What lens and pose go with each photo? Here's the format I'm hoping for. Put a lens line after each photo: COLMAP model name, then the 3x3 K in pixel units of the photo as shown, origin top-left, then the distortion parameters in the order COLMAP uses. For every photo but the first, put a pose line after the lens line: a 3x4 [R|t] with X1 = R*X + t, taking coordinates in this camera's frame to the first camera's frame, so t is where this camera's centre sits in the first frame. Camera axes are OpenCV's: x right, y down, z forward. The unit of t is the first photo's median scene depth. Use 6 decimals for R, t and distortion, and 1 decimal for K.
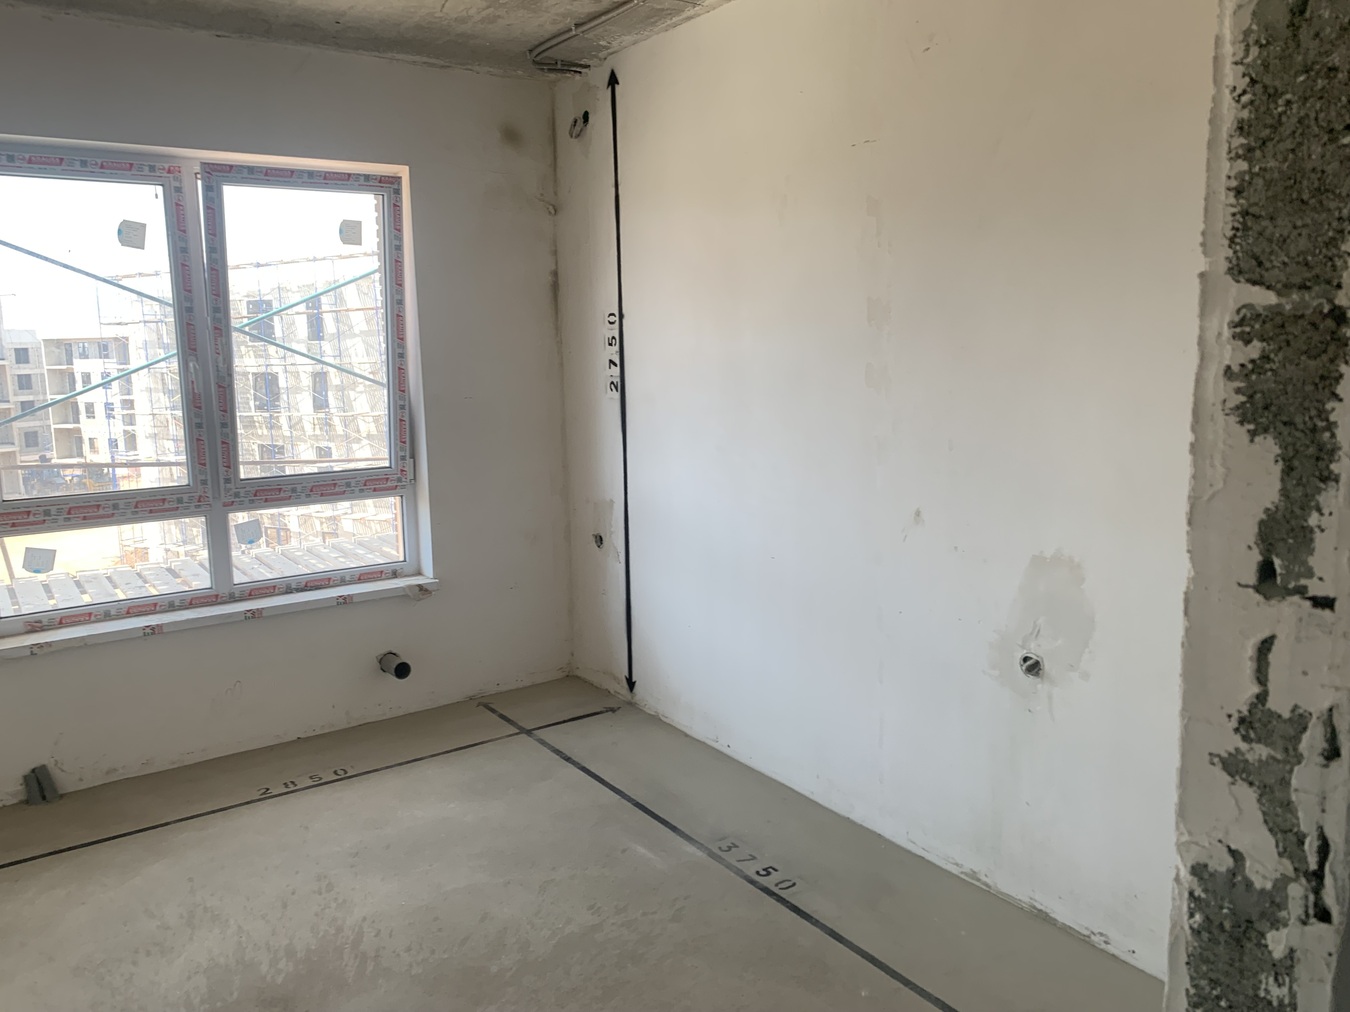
lens RADIAL K [[1018.5, 0, 653.0], [0, 1018.5, 457.6], [0, 0, 1]] dist [0.053757, -0.070564]
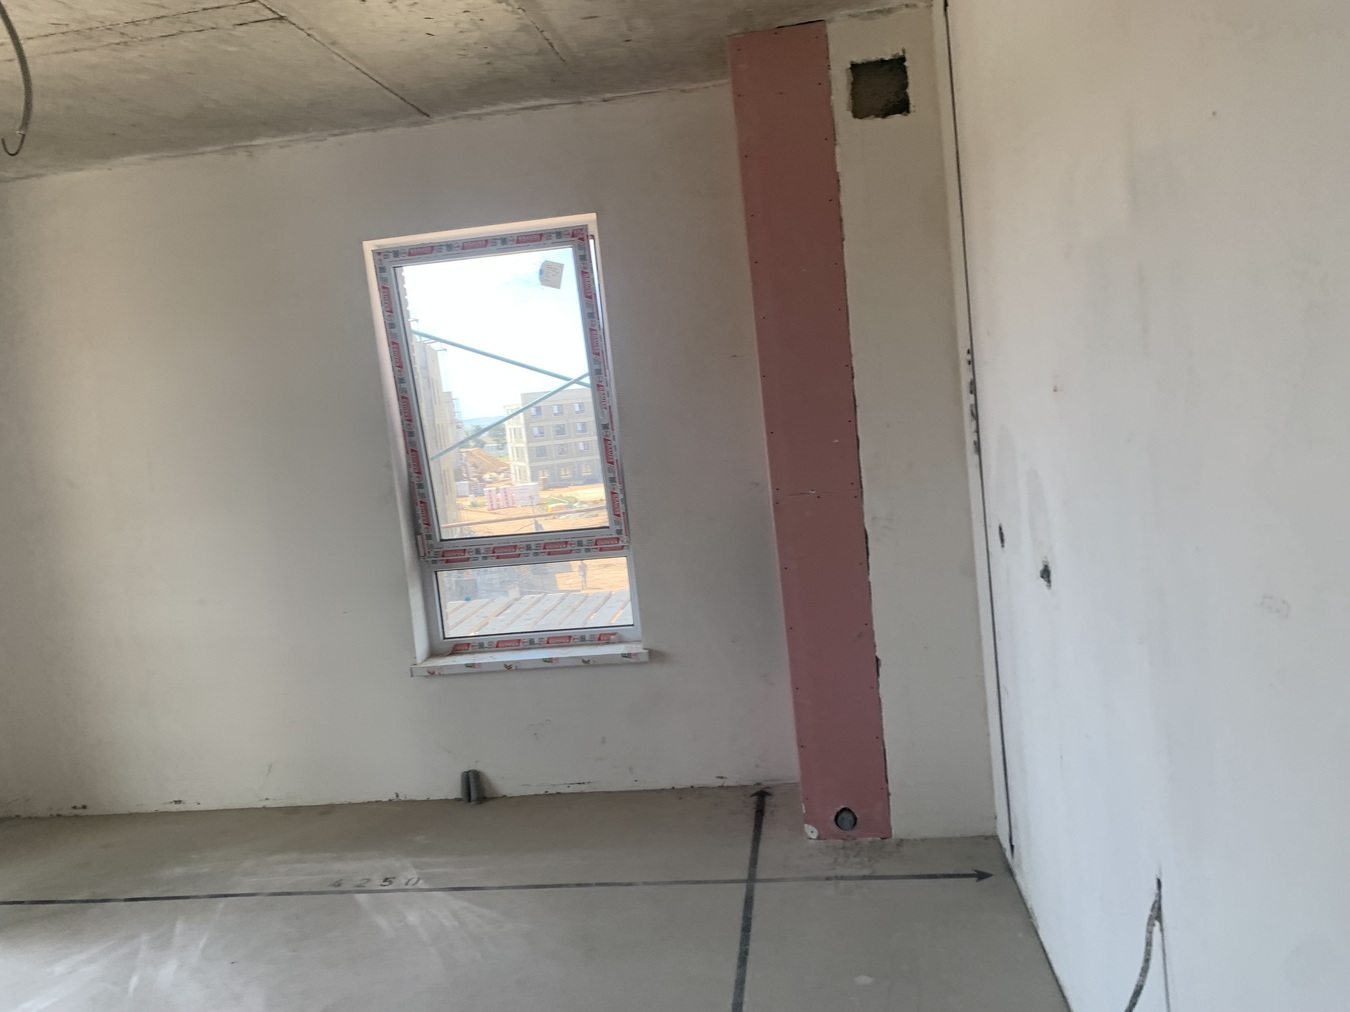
lens RADIAL K [[1007.4, 0, 665.3], [0, 1007.4, 470.3], [0, 0, 1]] dist [0.073339, -0.118836]
pose [[0.745238, -0.004946, -0.666780, 0.473256], [0.005970, 0.999982, -0.000746, -0.048898], [0.666771, -0.003424, 0.745254, 0.375514]]
